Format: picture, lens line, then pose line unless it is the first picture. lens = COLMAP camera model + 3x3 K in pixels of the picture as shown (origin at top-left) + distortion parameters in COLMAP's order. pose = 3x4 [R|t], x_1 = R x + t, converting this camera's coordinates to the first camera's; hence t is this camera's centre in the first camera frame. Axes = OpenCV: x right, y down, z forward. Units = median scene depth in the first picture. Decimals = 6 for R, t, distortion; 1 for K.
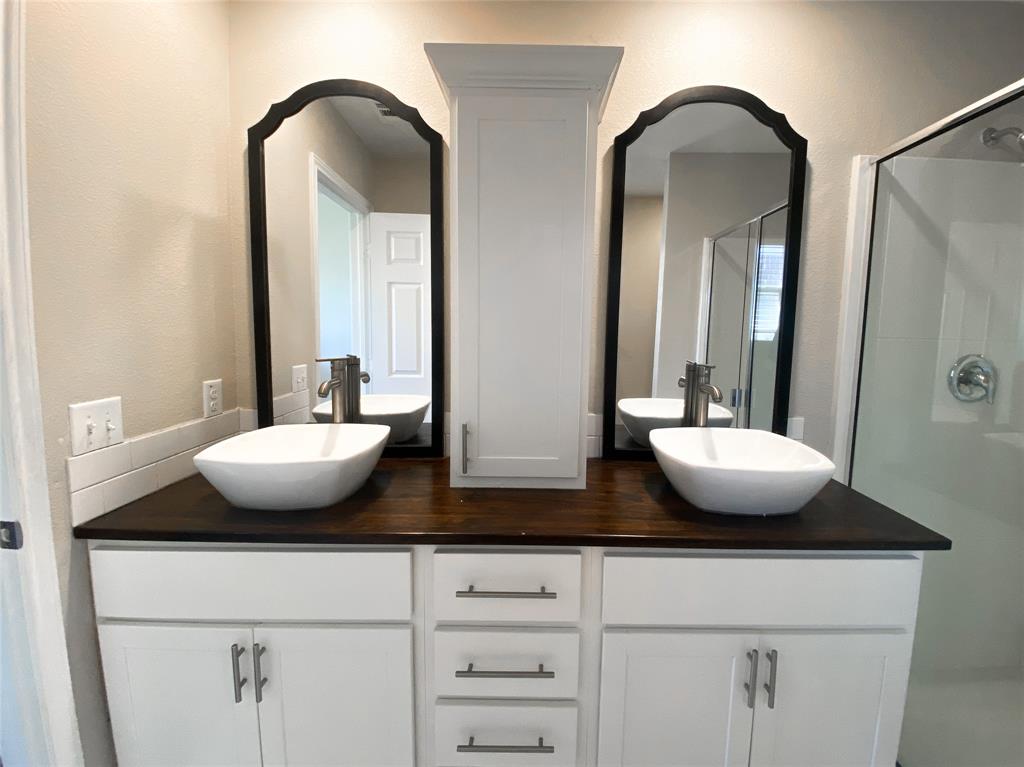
lens RADIAL K [[438.3, 0, 536.8], [0, 438.3, 368.6], [0, 0, 1]] dist [0.038397, -0.023216]
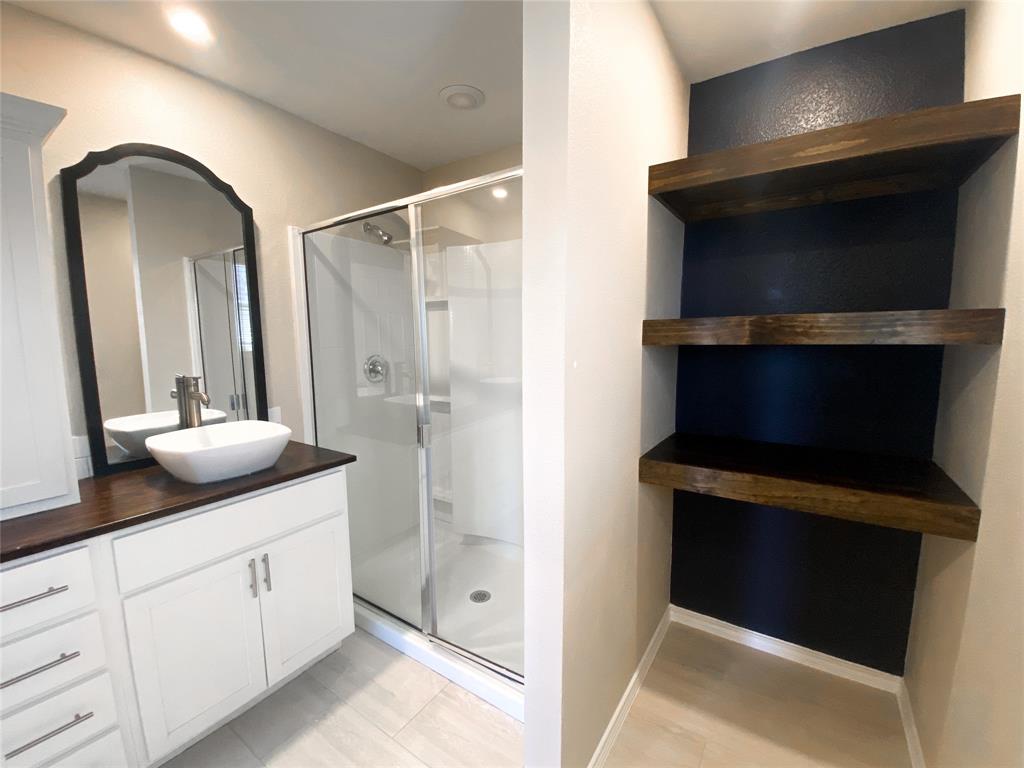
lens RADIAL K [[422.6, 0, 512.0], [0, 422.6, 384.0], [0, 0, 1]] dist [0.016924, -0.020089]
pose [[0.557287, -0.119129, 0.821730, -0.093350], [0.101490, 0.992007, 0.074985, 0.013084], [-0.824094, 0.041610, 0.564923, -0.396487]]
